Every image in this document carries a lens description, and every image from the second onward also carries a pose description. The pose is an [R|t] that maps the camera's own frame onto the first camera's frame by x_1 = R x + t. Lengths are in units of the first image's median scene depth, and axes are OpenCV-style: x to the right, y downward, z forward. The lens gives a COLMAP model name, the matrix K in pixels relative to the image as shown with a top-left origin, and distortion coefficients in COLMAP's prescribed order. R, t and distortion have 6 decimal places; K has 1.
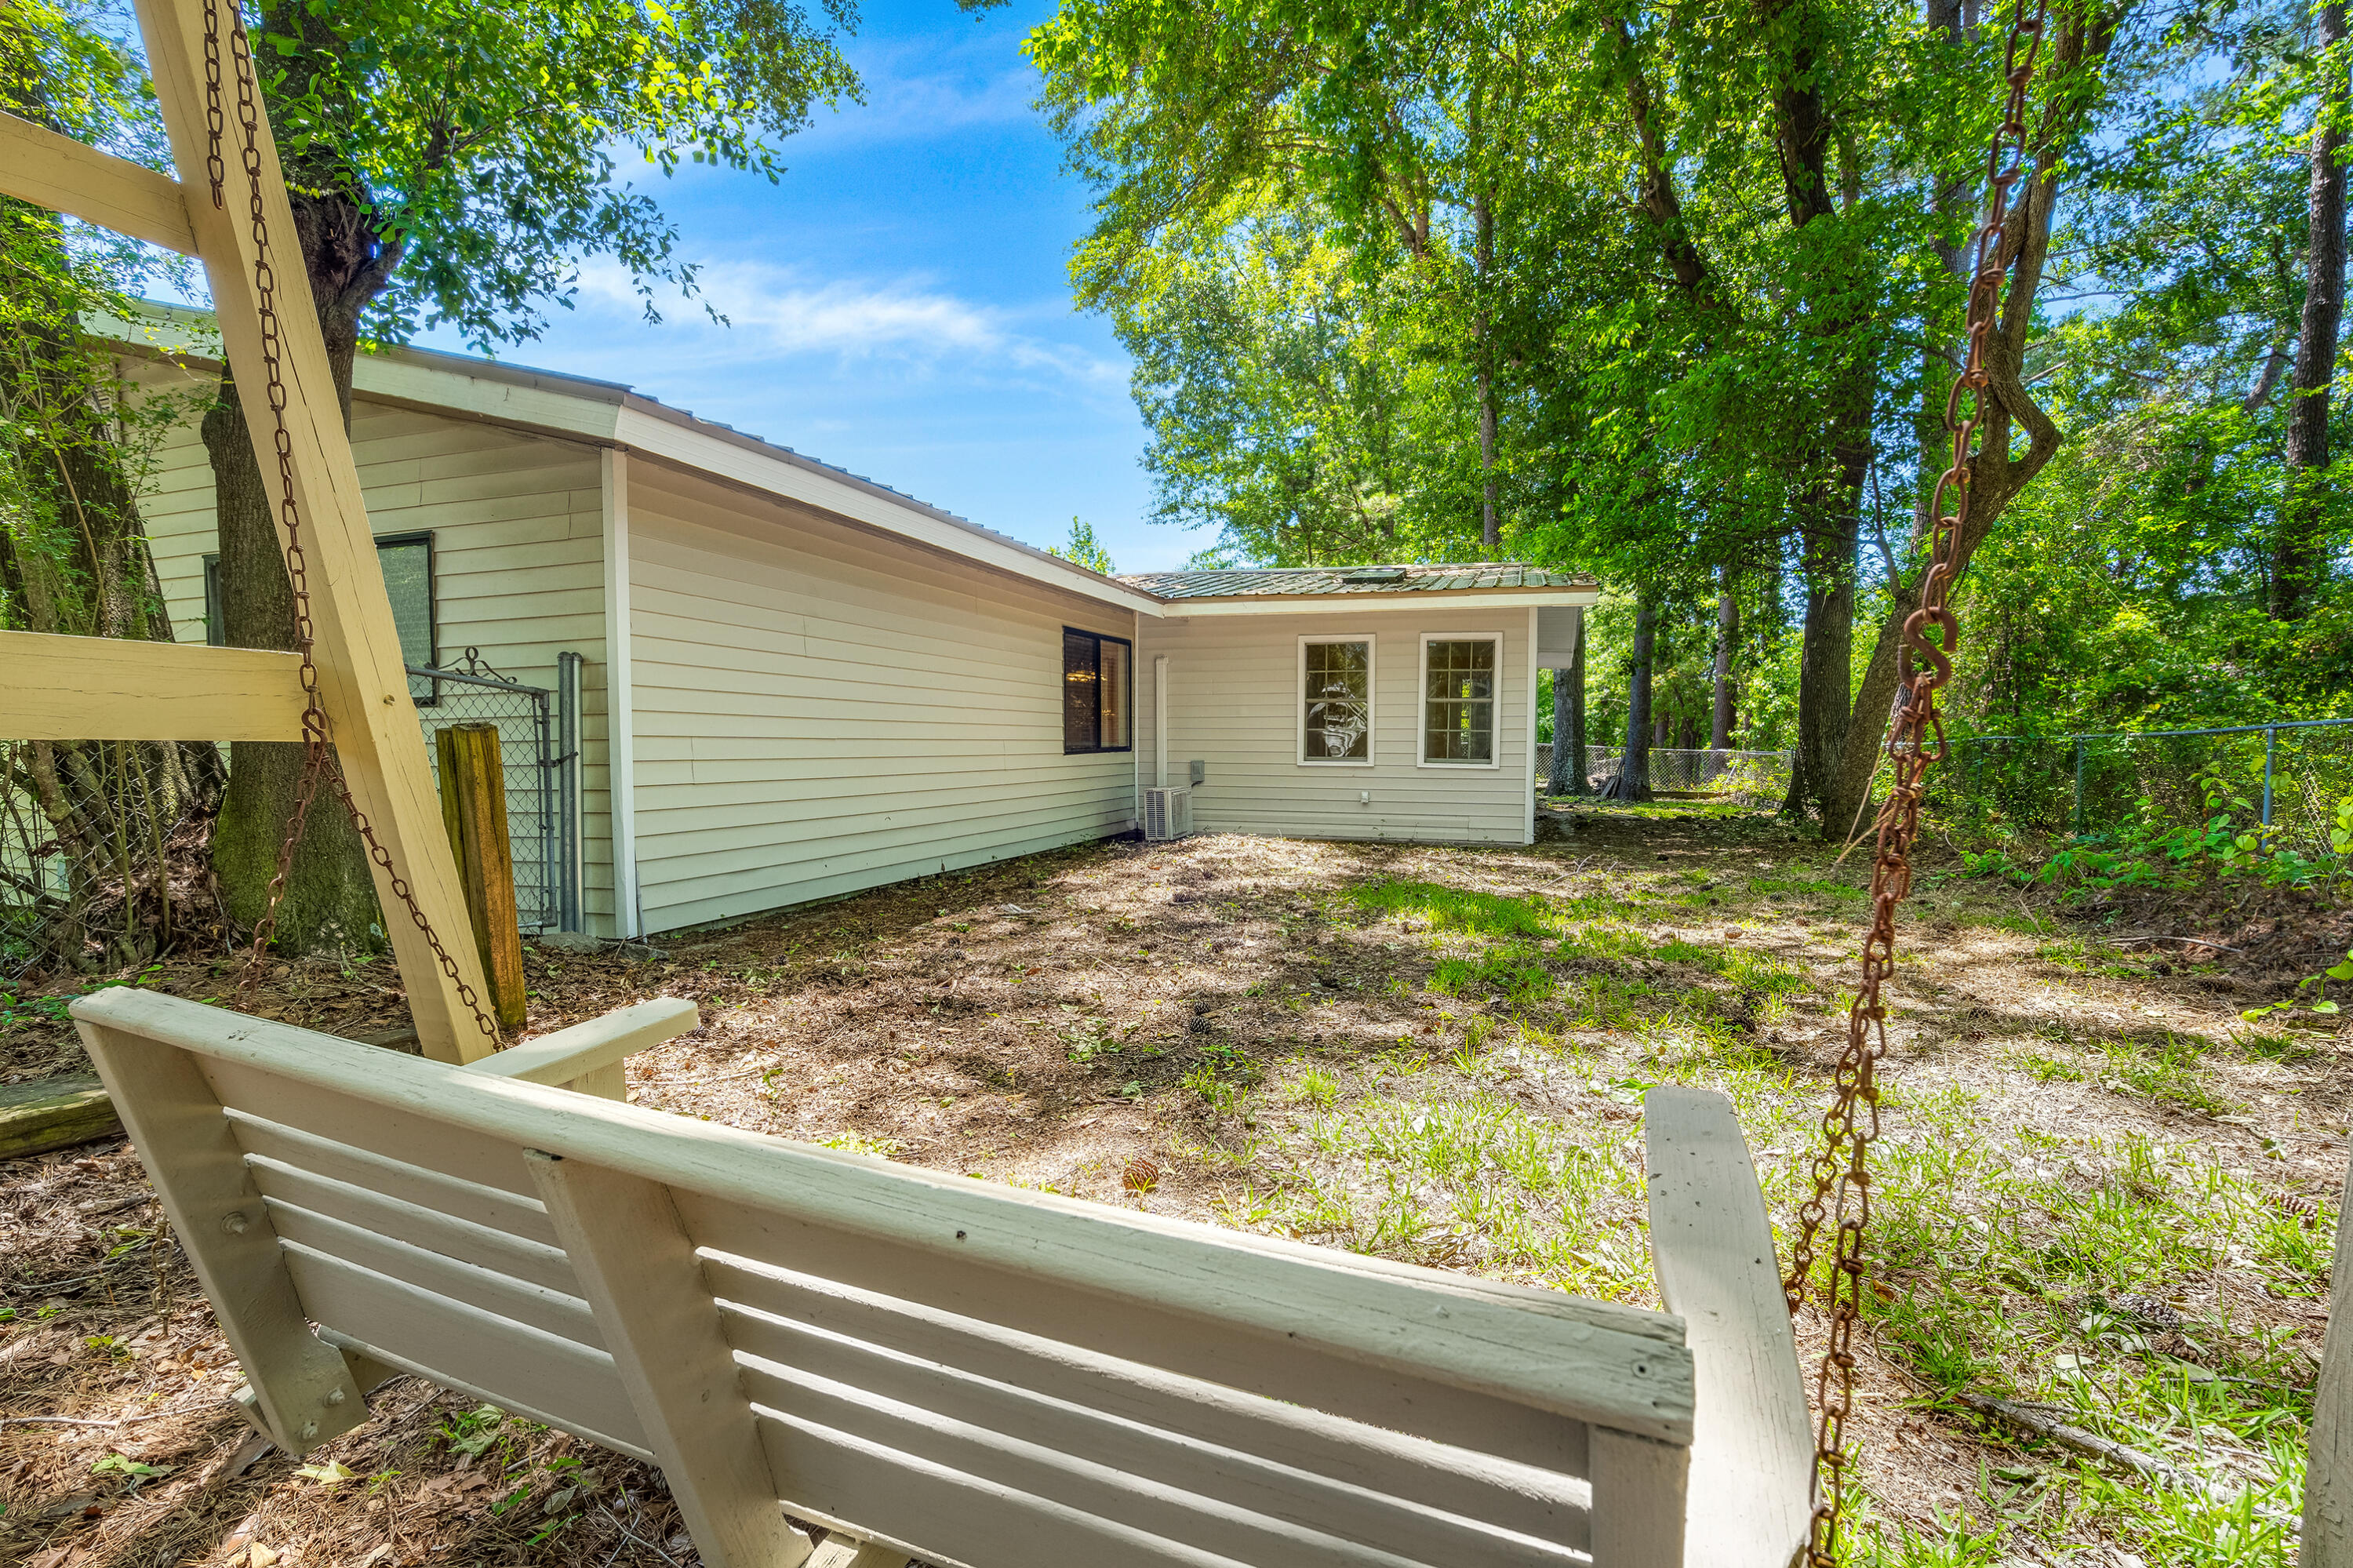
lens RADIAL K [[1093.5, 0, 1176.5], [0, 1093.5, 784.0], [0, 0, 1]] dist [0.007886, 0.000465]
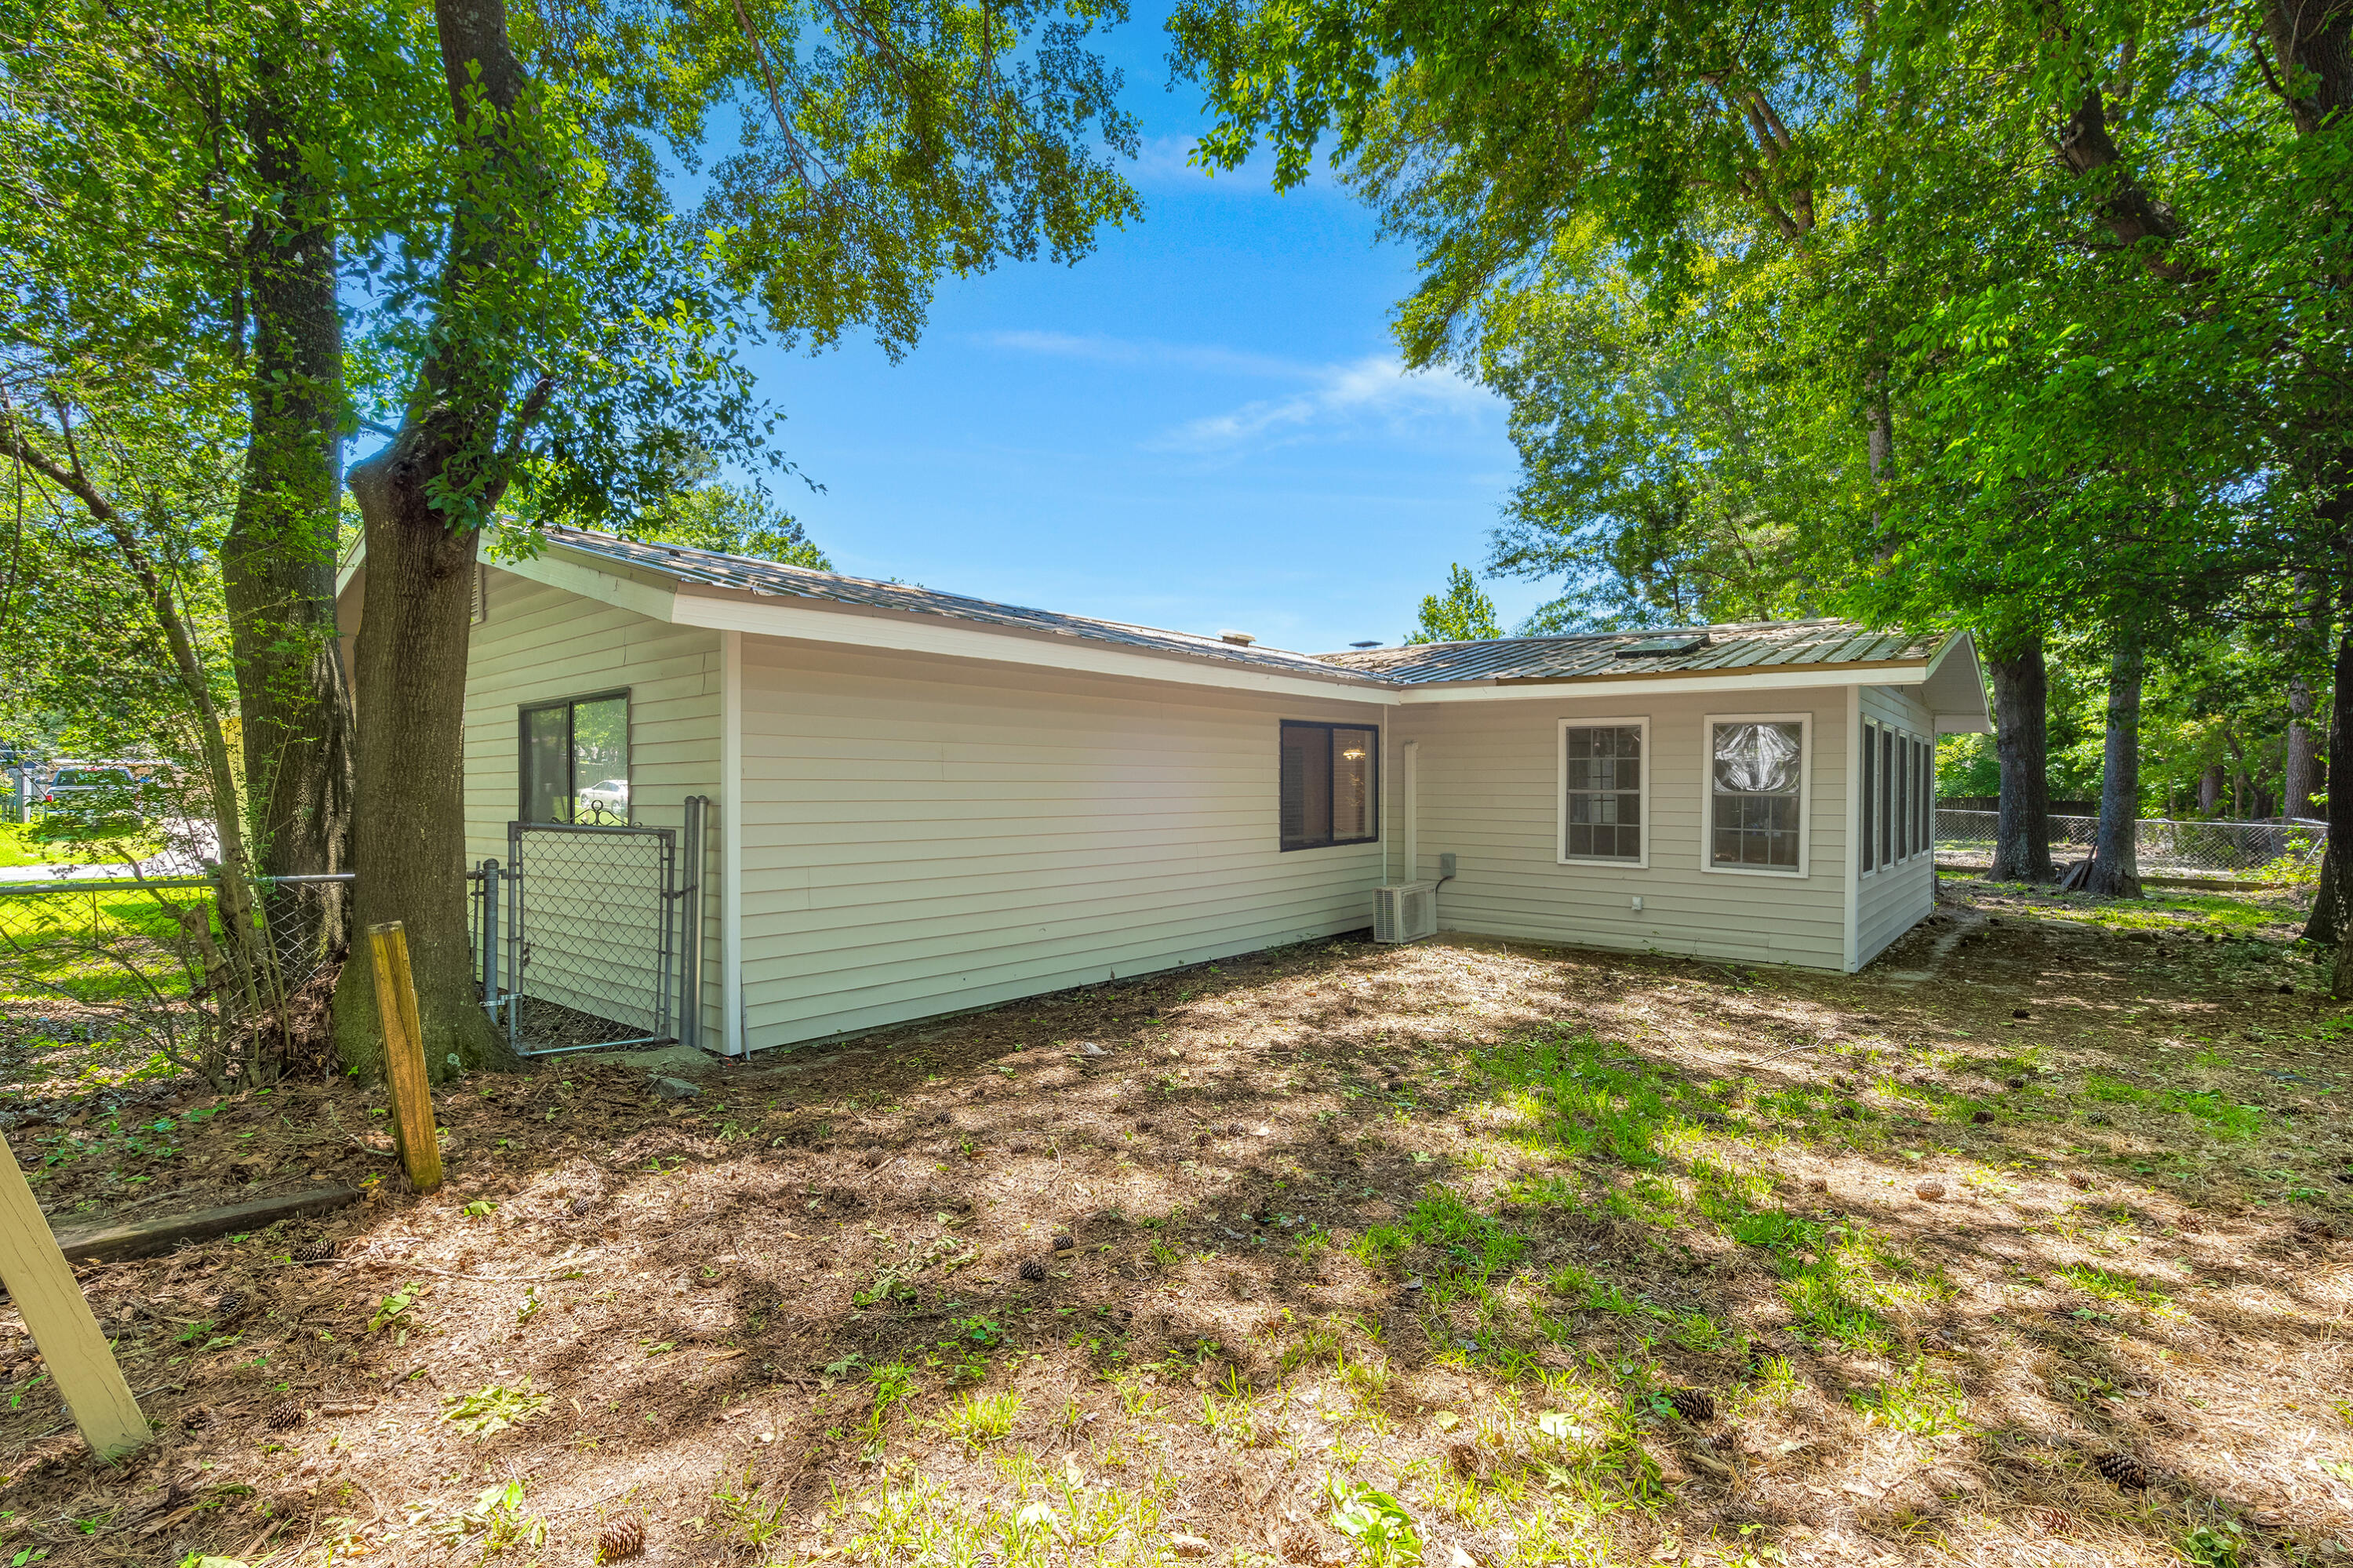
lens RADIAL K [[1084.6, 0, 1120.4], [0, 1084.6, 805.5], [0, 0, 1]] dist [0.003871, 0.000342]
pose [[0.931718, 0.005611, -0.363140, 0.206098], [-0.017269, 0.999434, -0.028864, -0.067783], [0.362773, 0.033165, 0.931287, 0.096500]]
